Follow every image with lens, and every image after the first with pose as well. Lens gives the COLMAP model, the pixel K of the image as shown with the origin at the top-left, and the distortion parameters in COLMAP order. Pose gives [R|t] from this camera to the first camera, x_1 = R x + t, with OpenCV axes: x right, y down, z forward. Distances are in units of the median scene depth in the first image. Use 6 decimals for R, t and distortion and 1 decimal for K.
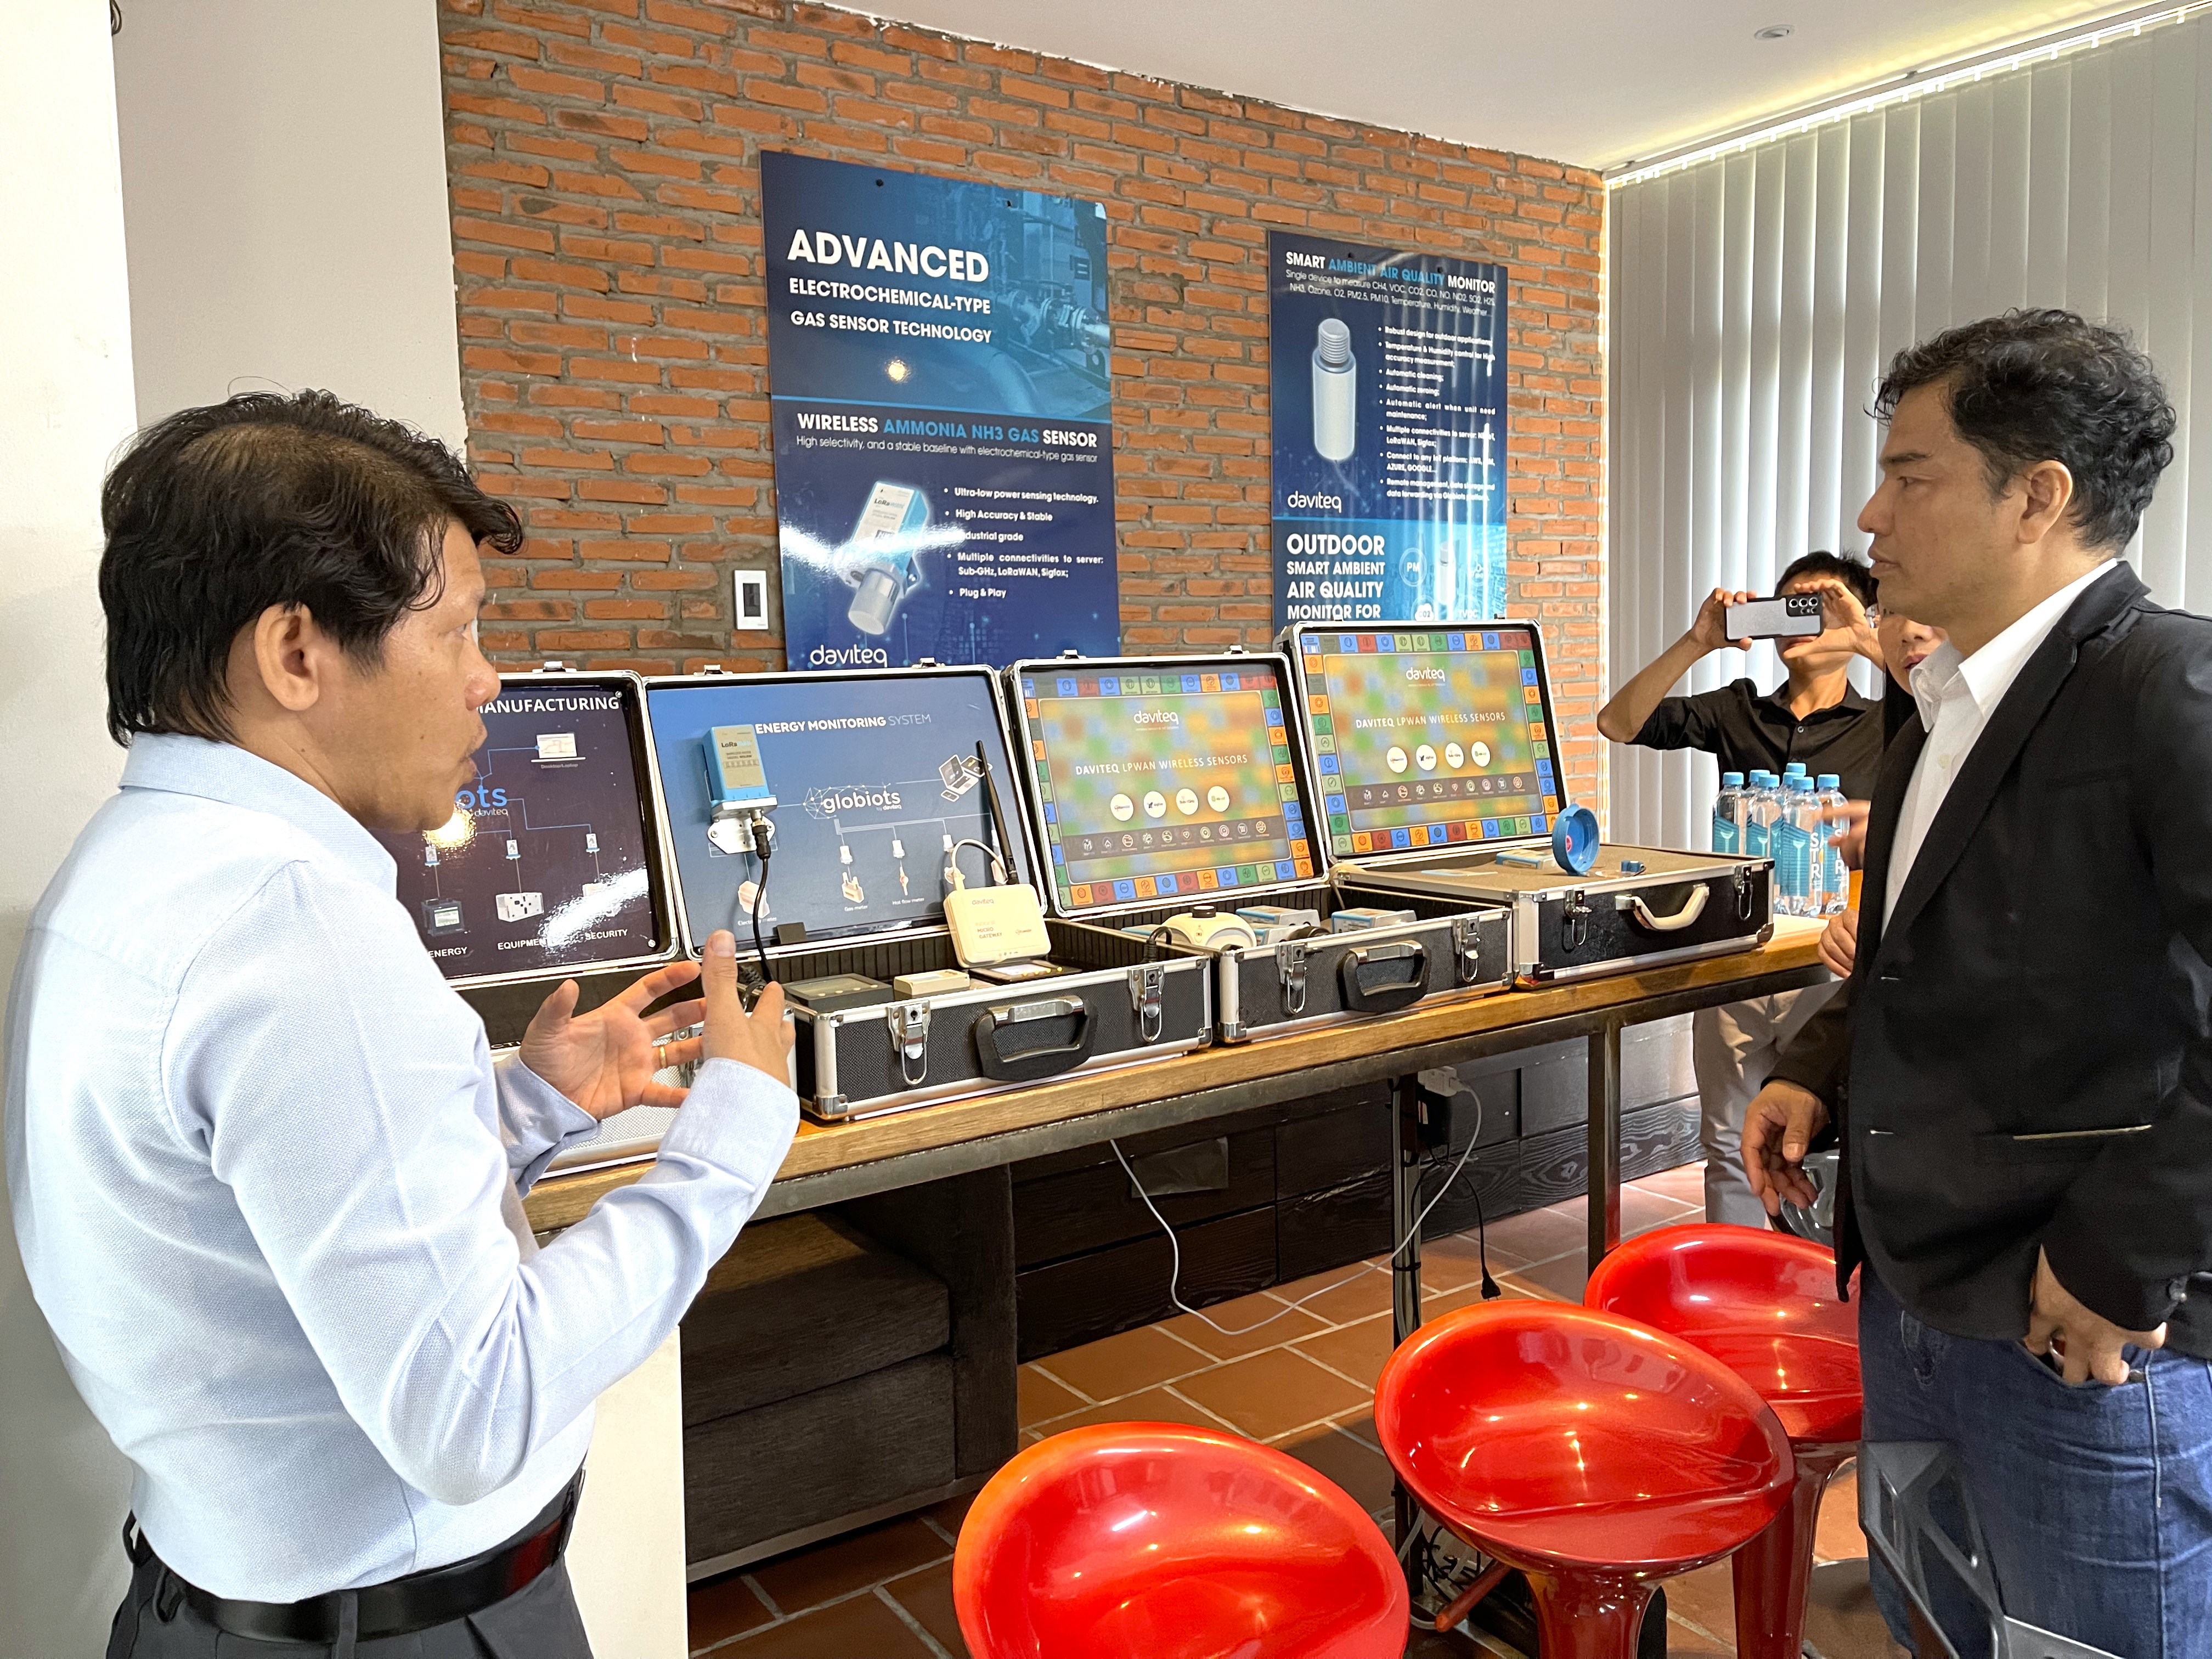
lens RADIAL K [[1666.4, 0, 1139.3], [0, 1666.4, 792.3], [0, 0, 1]] dist [0.004704, -0.010718]
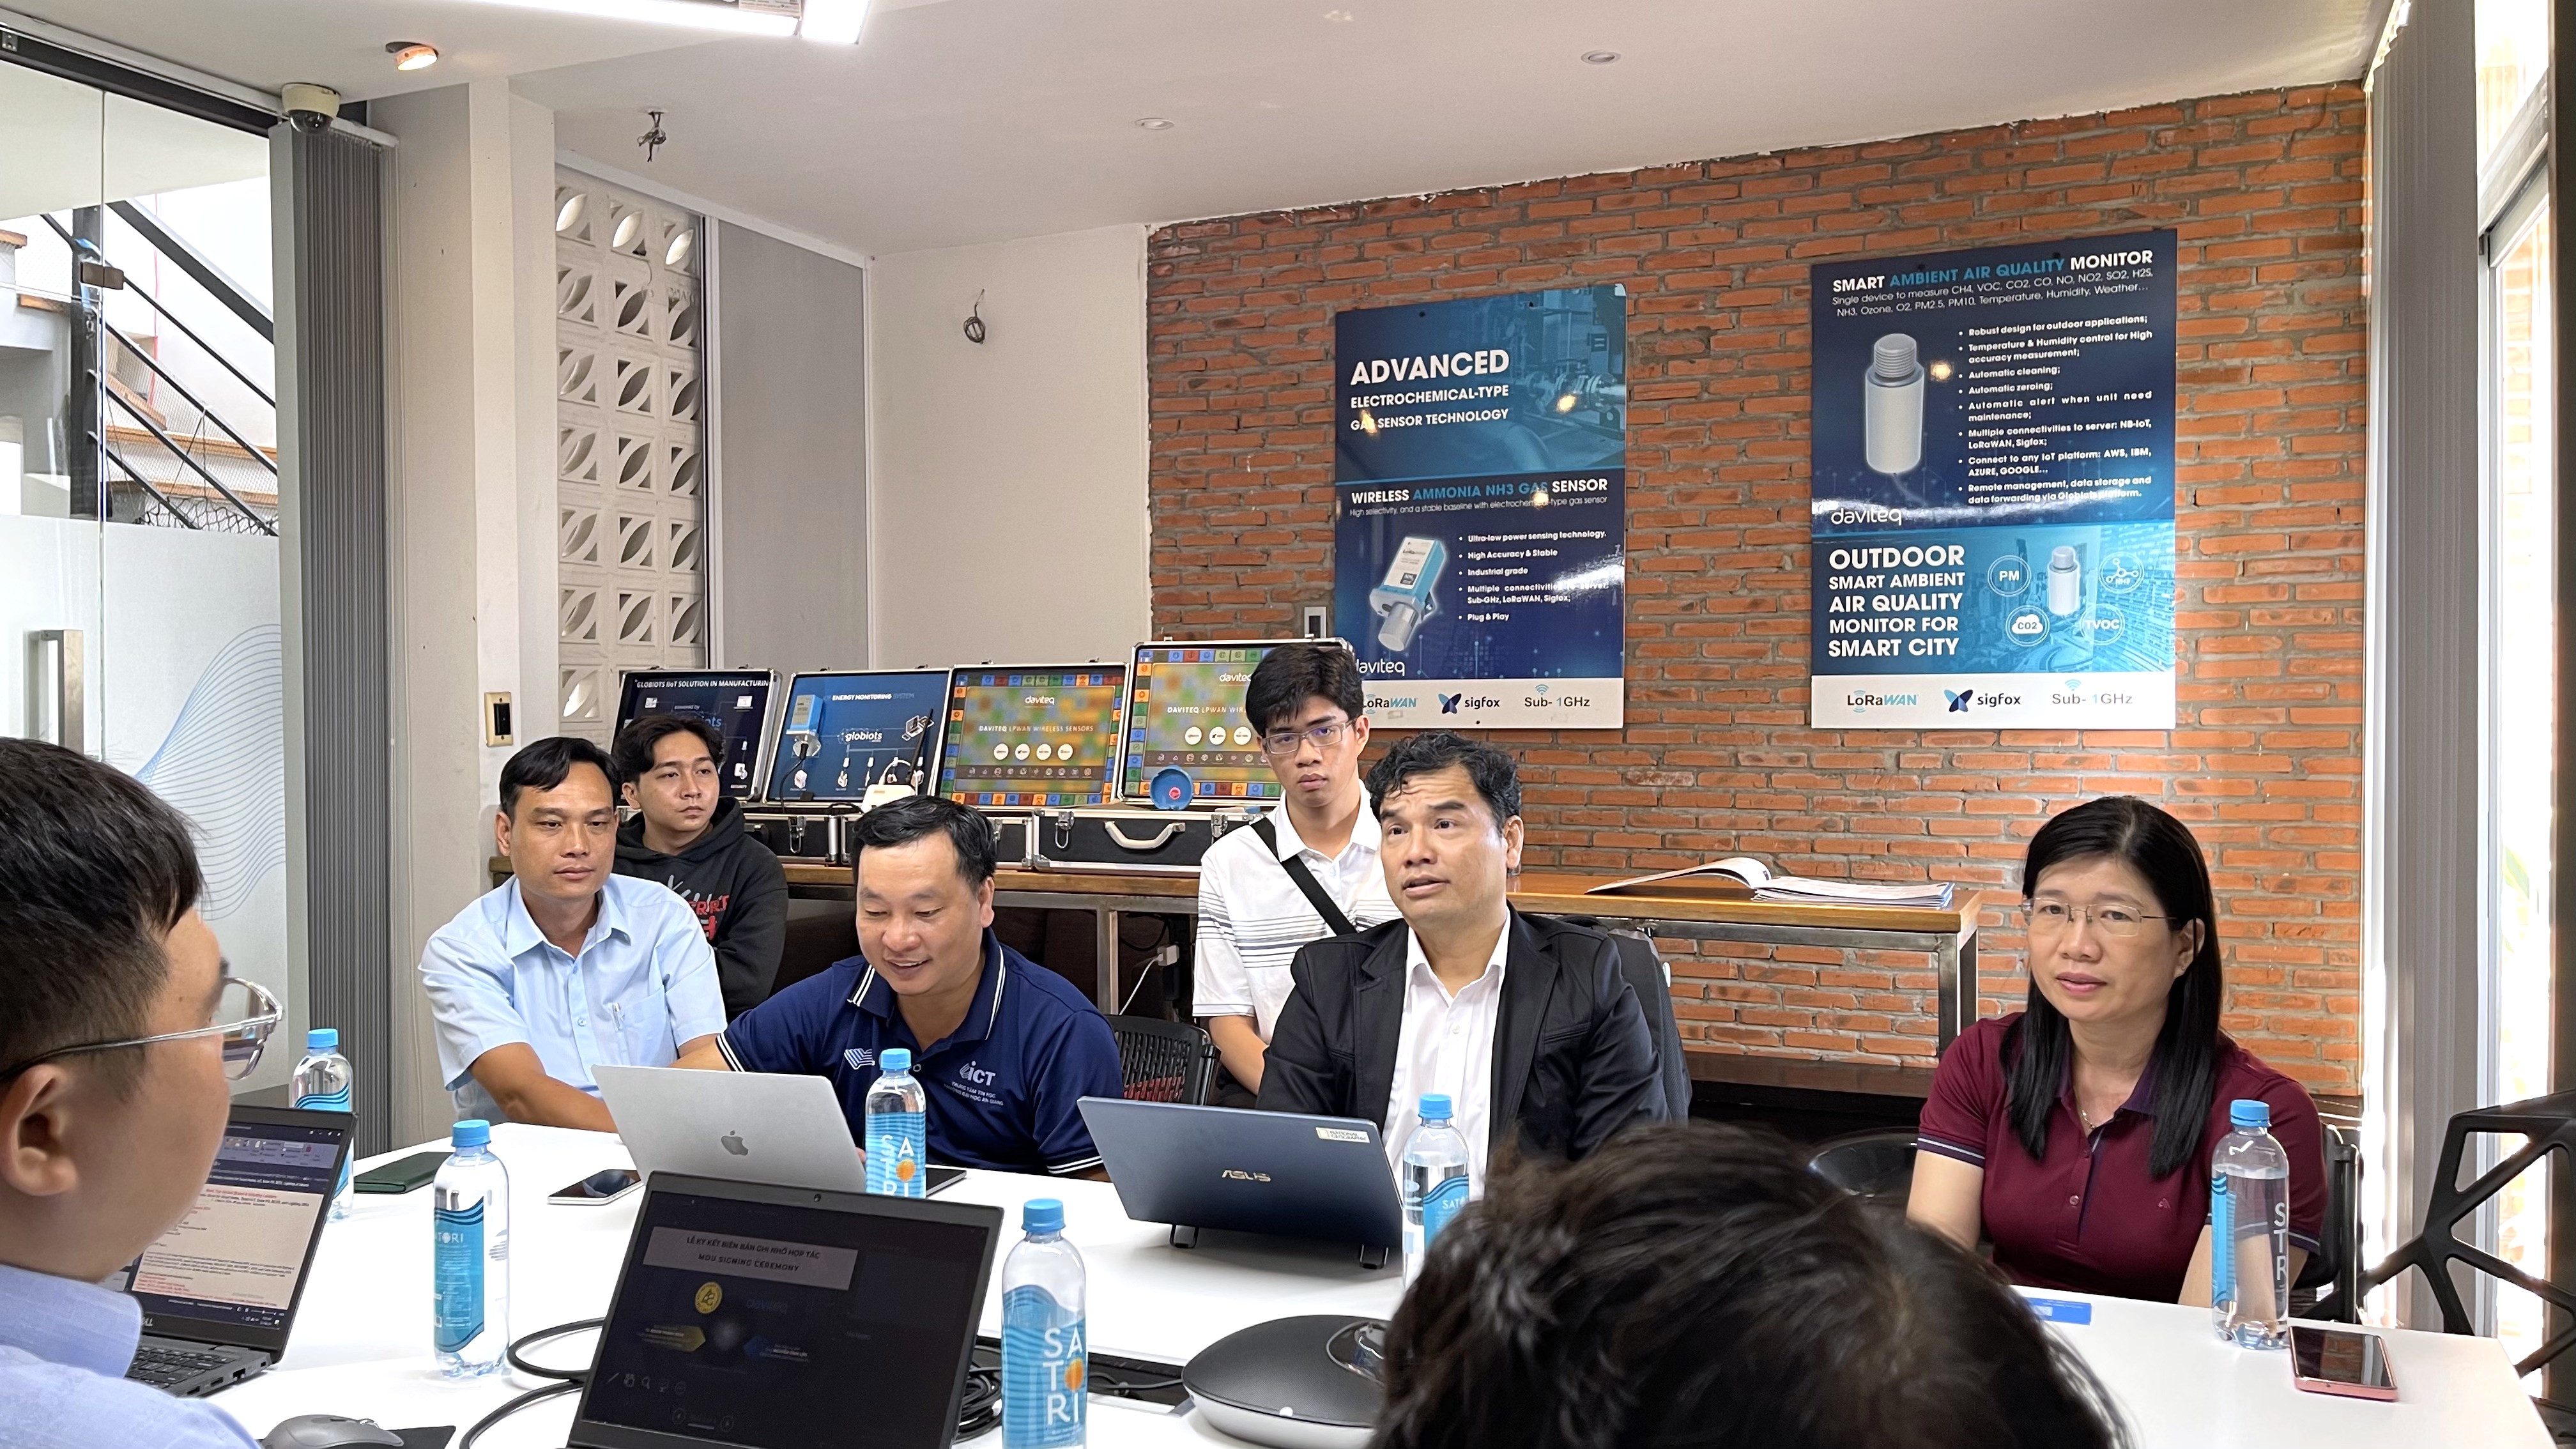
lens RADIAL K [[1915.3, 0, 1290.6], [0, 1915.3, 730.6], [0, 0, 1]] dist [-0.043032, -0.000256]
pose [[0.514478, 0.030061, -0.856977, 1.045672], [-0.075243, 0.997113, -0.010195, -0.008617], [0.854196, 0.069726, 0.515255, 0.134638]]
